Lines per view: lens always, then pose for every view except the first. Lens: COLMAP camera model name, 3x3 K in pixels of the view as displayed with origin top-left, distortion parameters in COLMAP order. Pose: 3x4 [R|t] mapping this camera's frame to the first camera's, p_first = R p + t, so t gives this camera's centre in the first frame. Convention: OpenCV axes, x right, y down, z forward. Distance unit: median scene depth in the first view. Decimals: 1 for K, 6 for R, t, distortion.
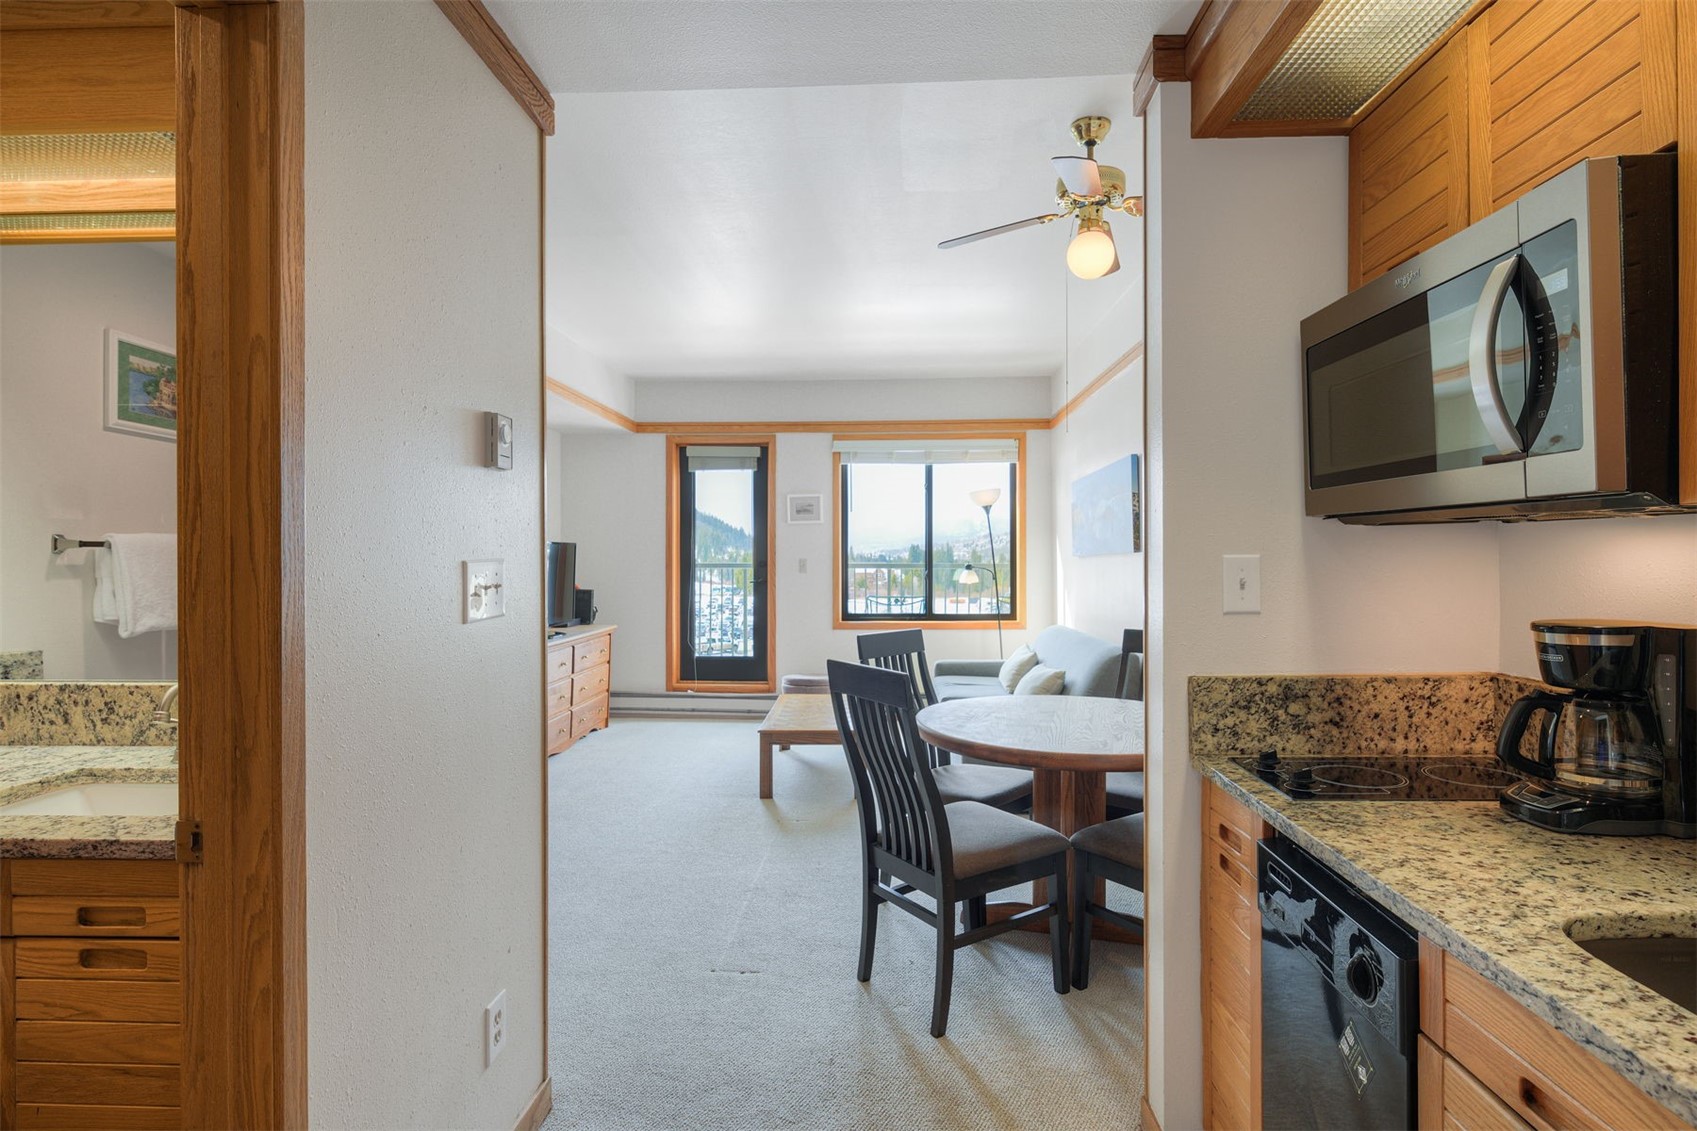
lens RADIAL K [[864.9, 0, 850.7], [0, 864.9, 559.4], [0, 0, 1]] dist [0.000467, -0.000370]
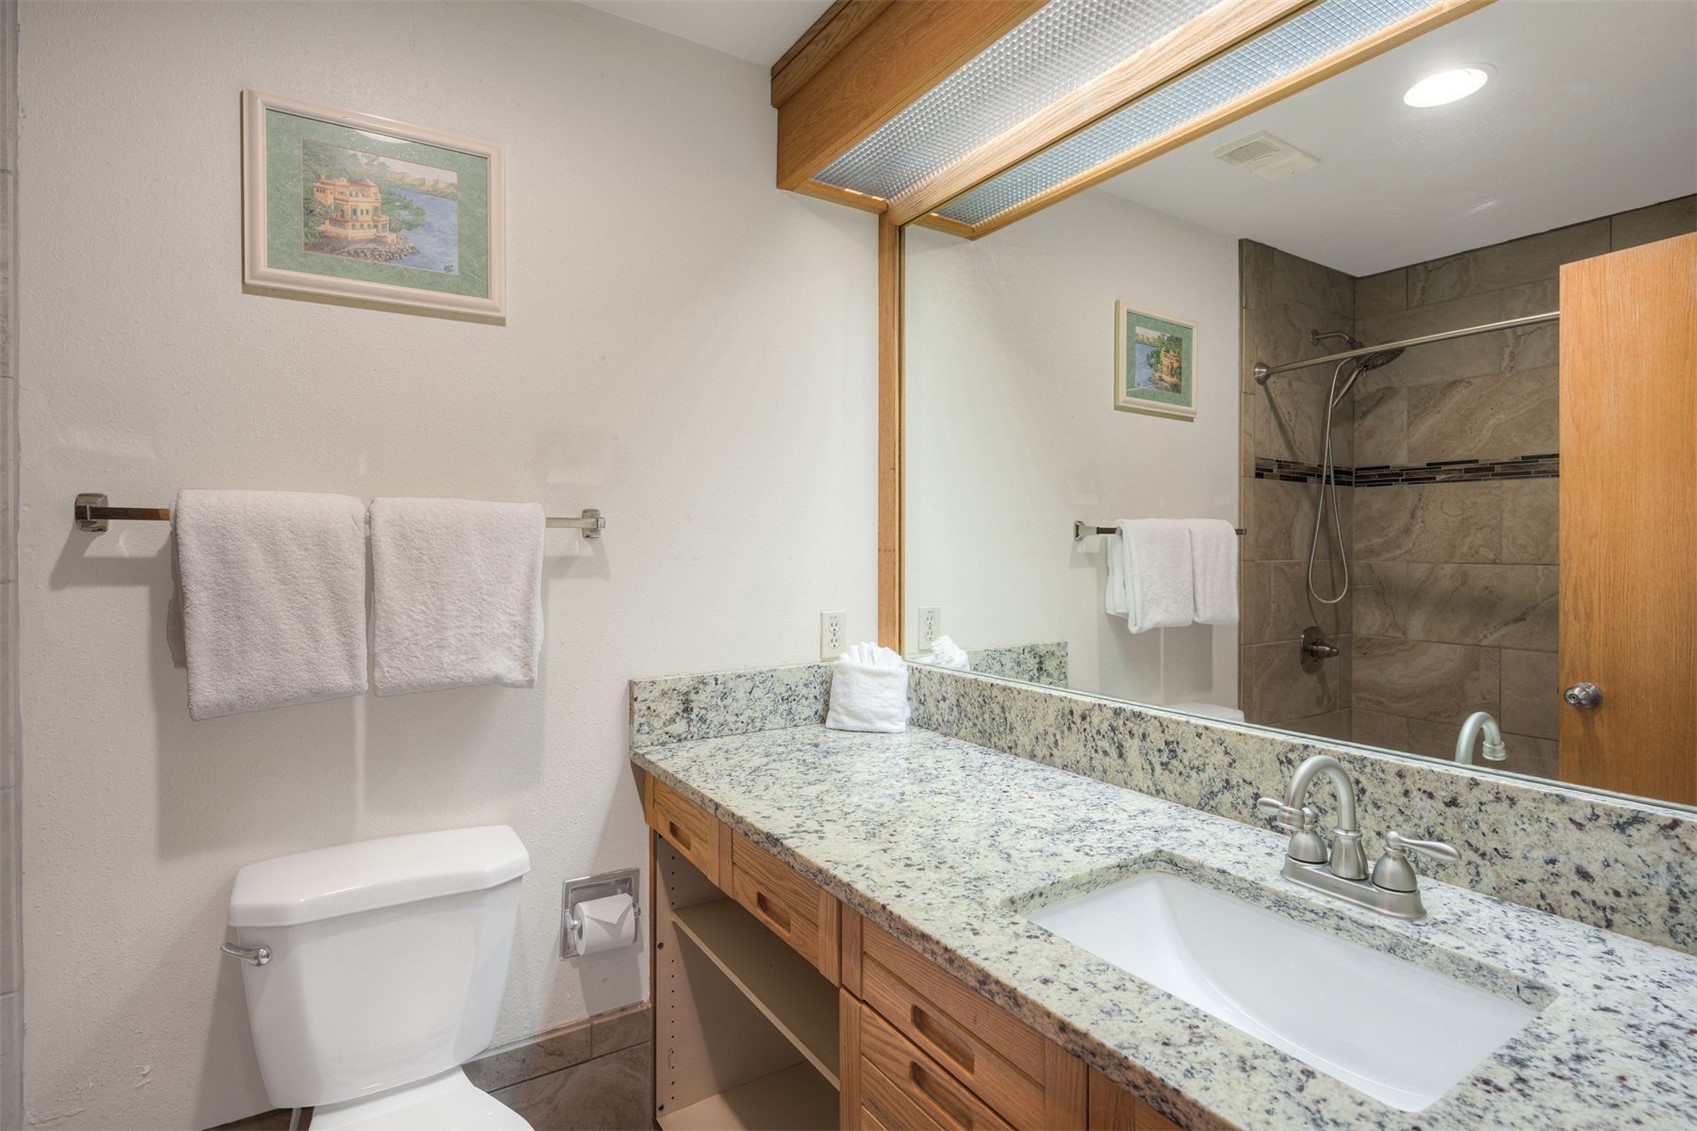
lens RADIAL K [[864.9, 0, 850.7], [0, 864.9, 559.4], [0, 0, 1]] dist [0.000467, -0.000370]
pose [[0.579578, 0.014456, -0.814788, -0.307778], [-0.004053, 0.999881, 0.014857, 0.000632], [0.814907, -0.005308, 0.579568, 0.260600]]
